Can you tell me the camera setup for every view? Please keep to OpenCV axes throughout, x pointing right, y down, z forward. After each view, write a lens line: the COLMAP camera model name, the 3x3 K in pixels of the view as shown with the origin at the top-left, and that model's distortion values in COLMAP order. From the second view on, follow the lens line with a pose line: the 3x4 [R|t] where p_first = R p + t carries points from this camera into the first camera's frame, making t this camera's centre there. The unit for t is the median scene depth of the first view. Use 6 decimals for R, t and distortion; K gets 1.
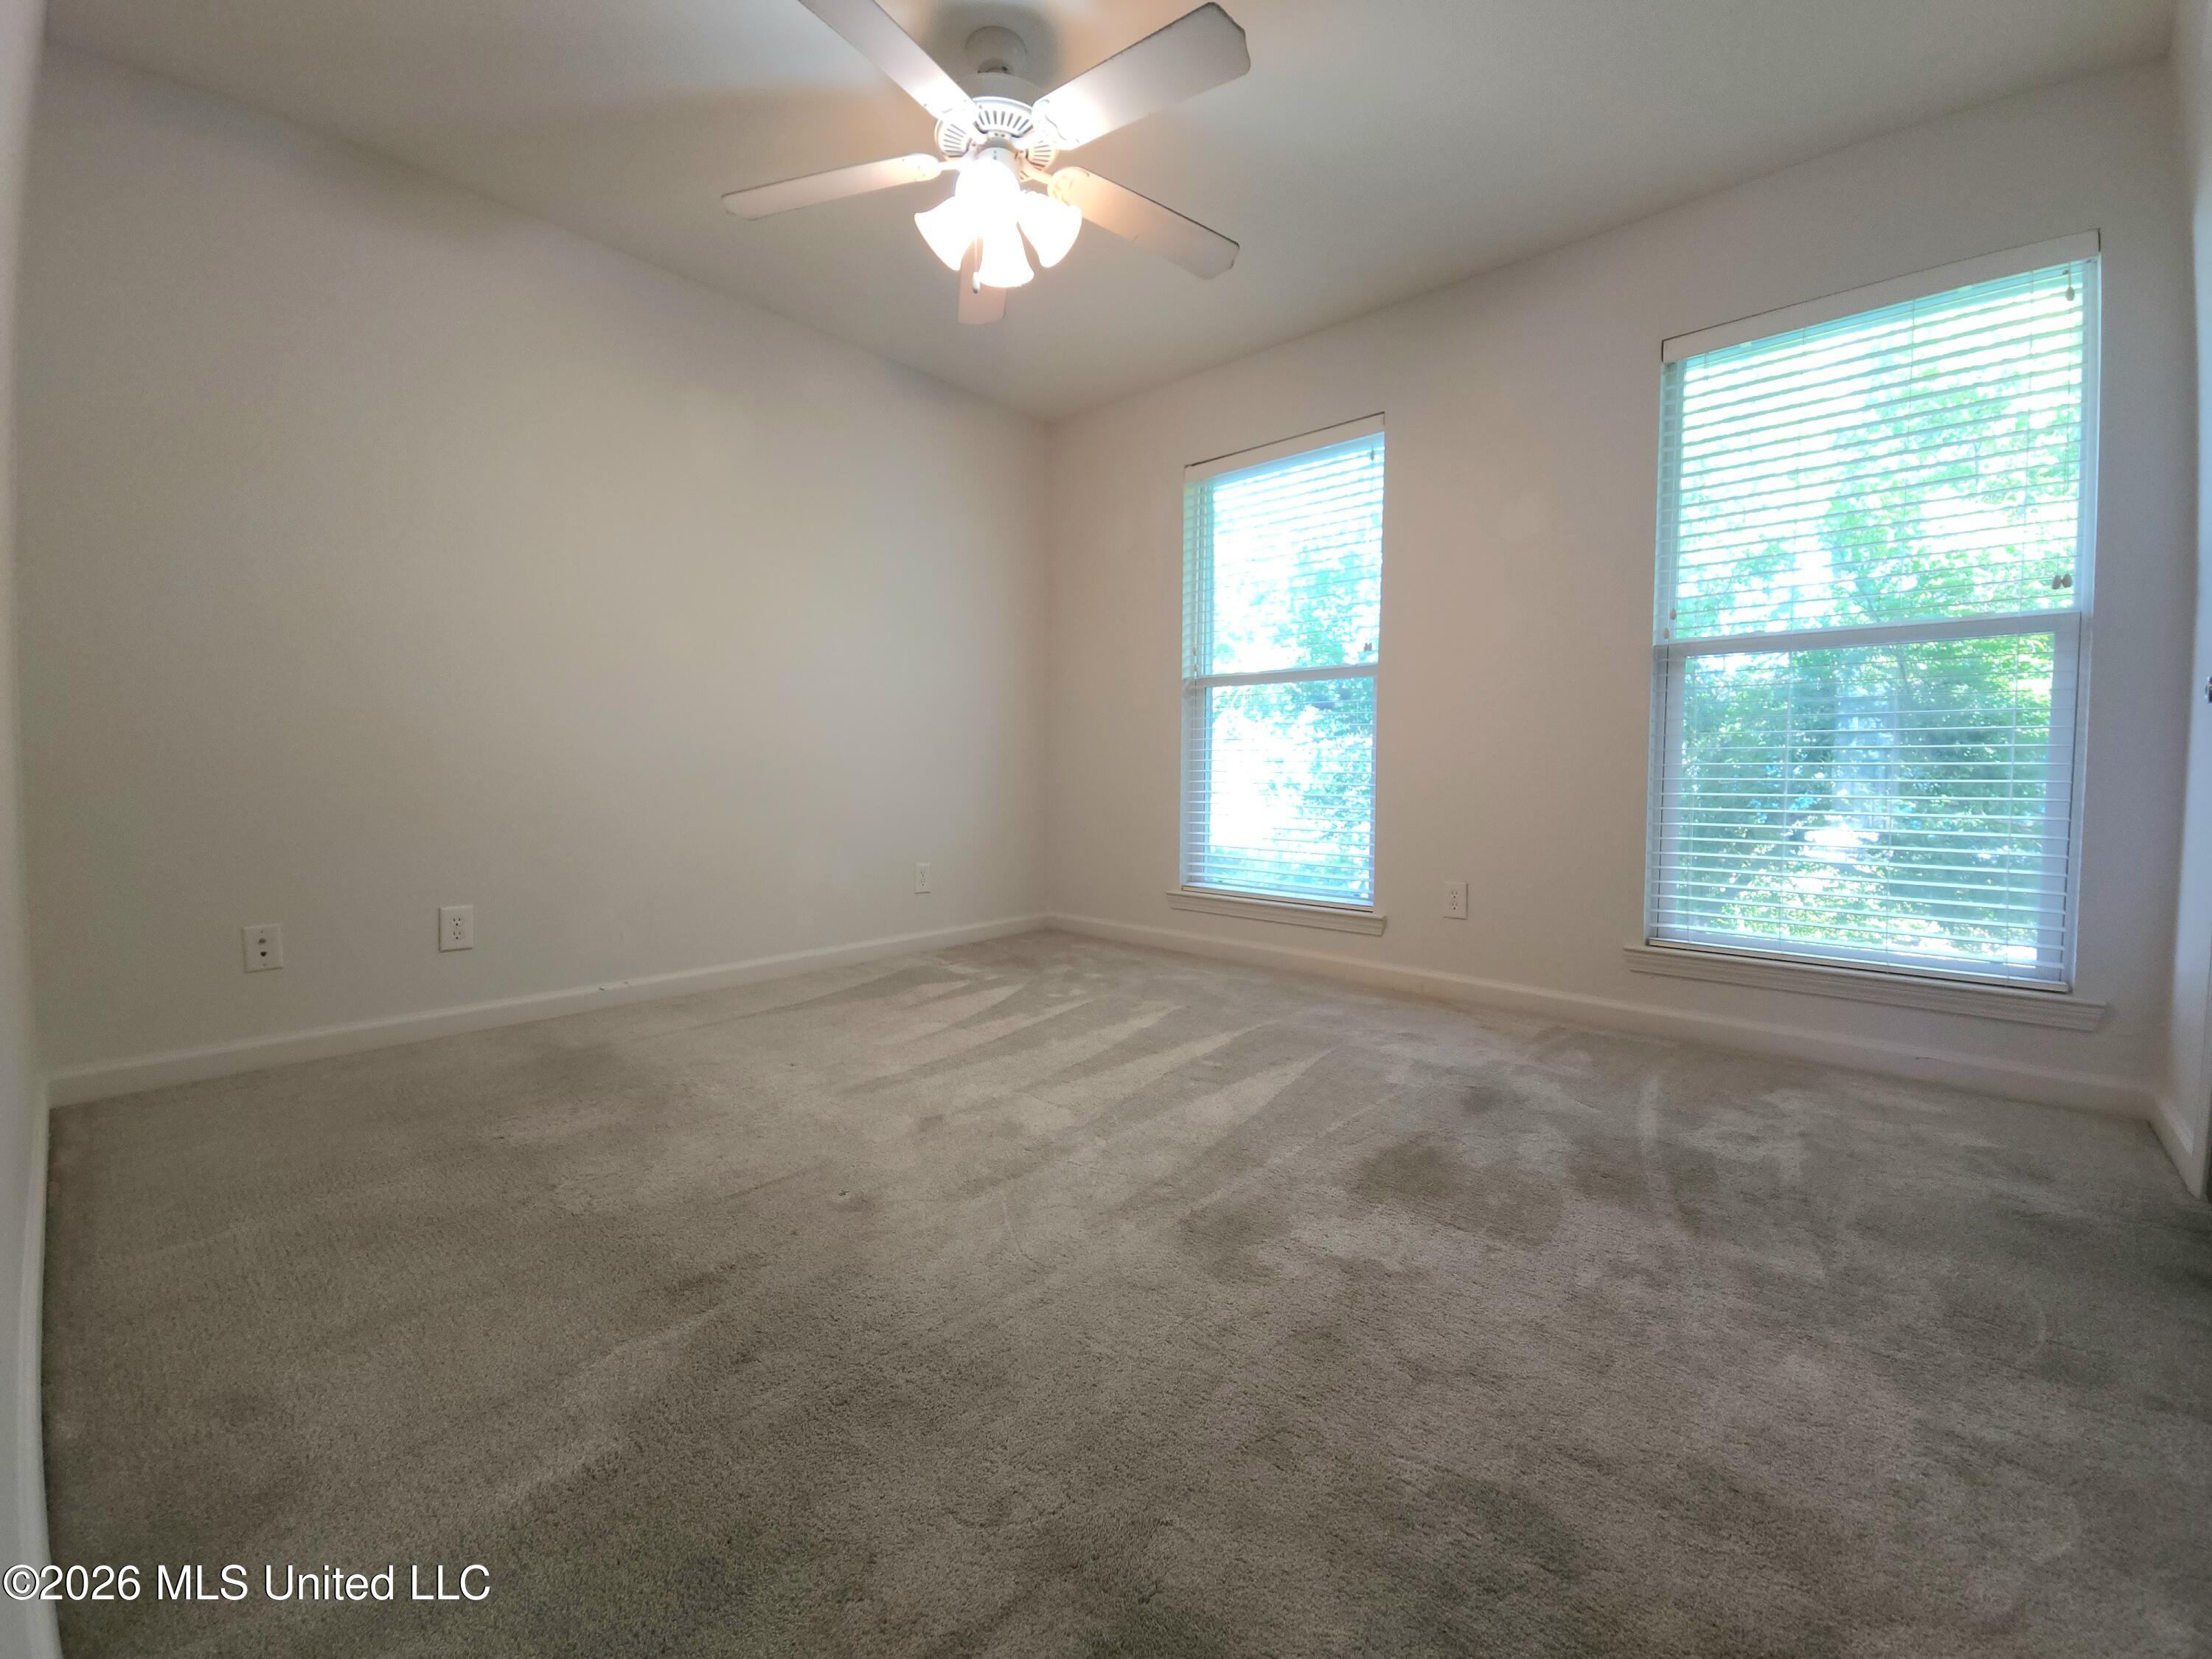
lens RADIAL K [[901.1, 0, 1099.0], [0, 901.1, 814.3], [0, 0, 1]] dist [0.010106, -0.006889]
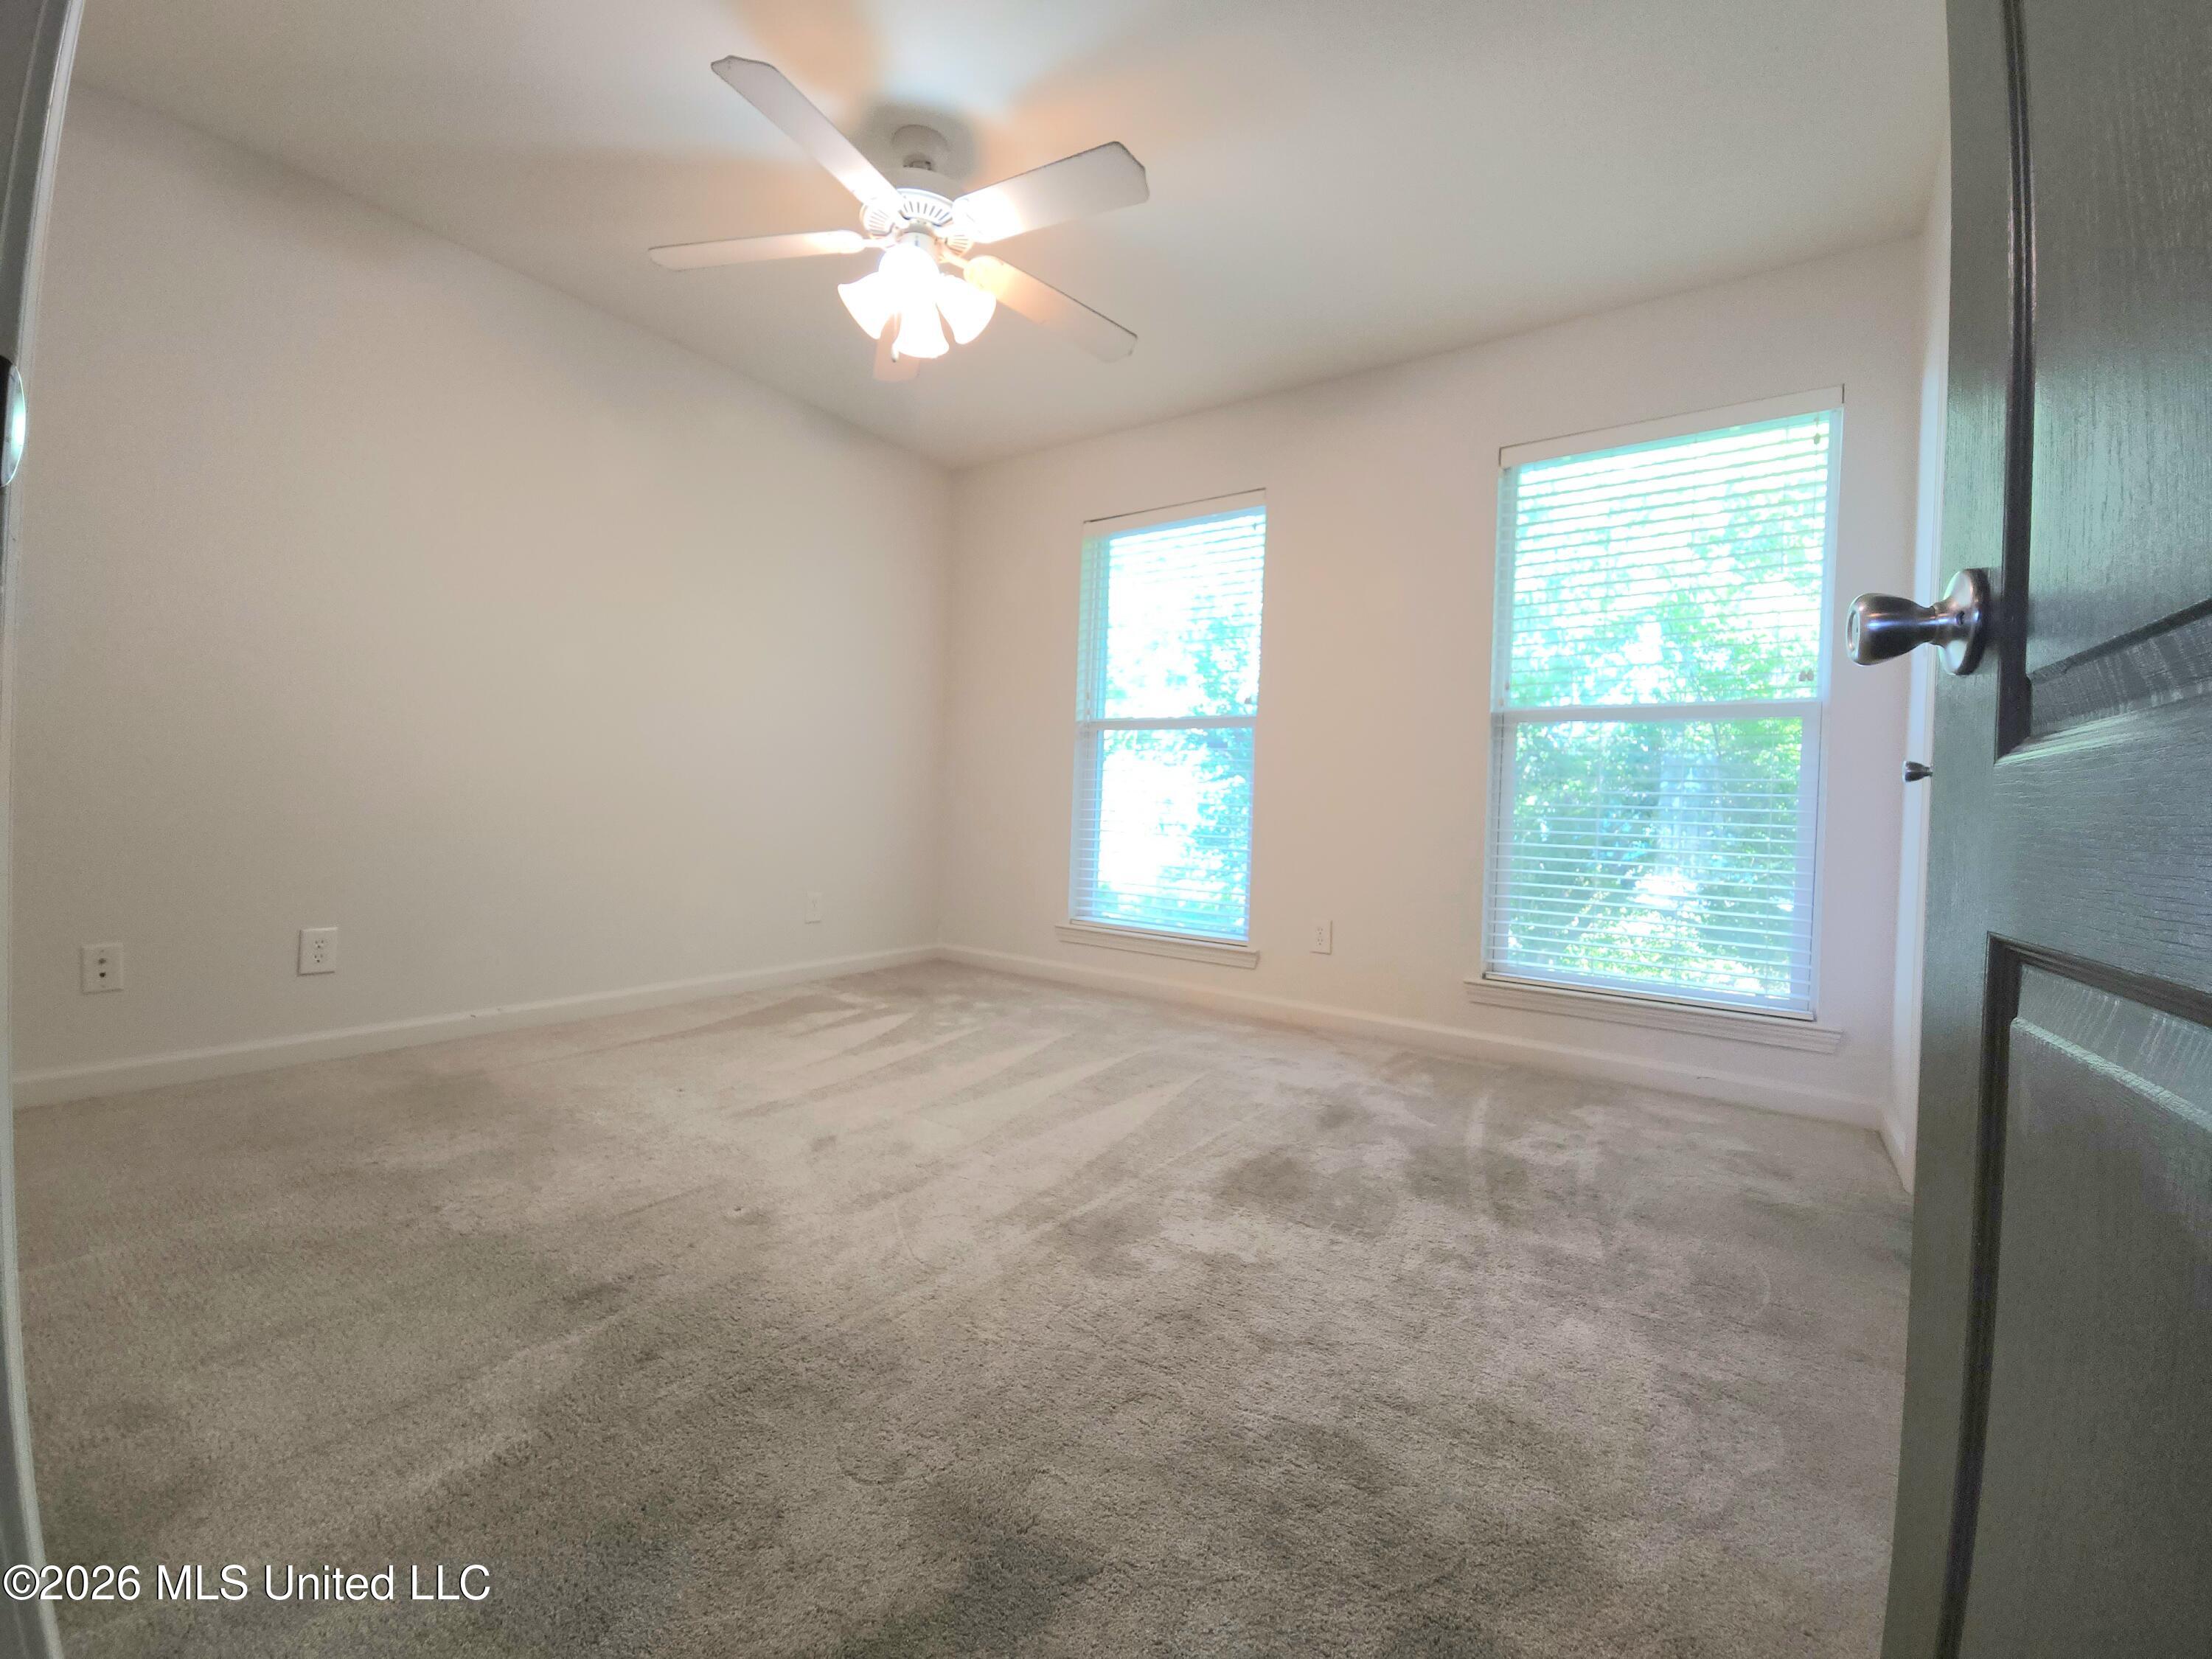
lens RADIAL K [[901.1, 0, 1099.0], [0, 901.1, 814.3], [0, 0, 1]] dist [0.010106, -0.006889]
pose [[0.992292, 0.029731, 0.120303, -0.010392], [-0.025097, 0.998890, -0.039851, -0.002951], [-0.121354, 0.036525, 0.991937, -0.101569]]
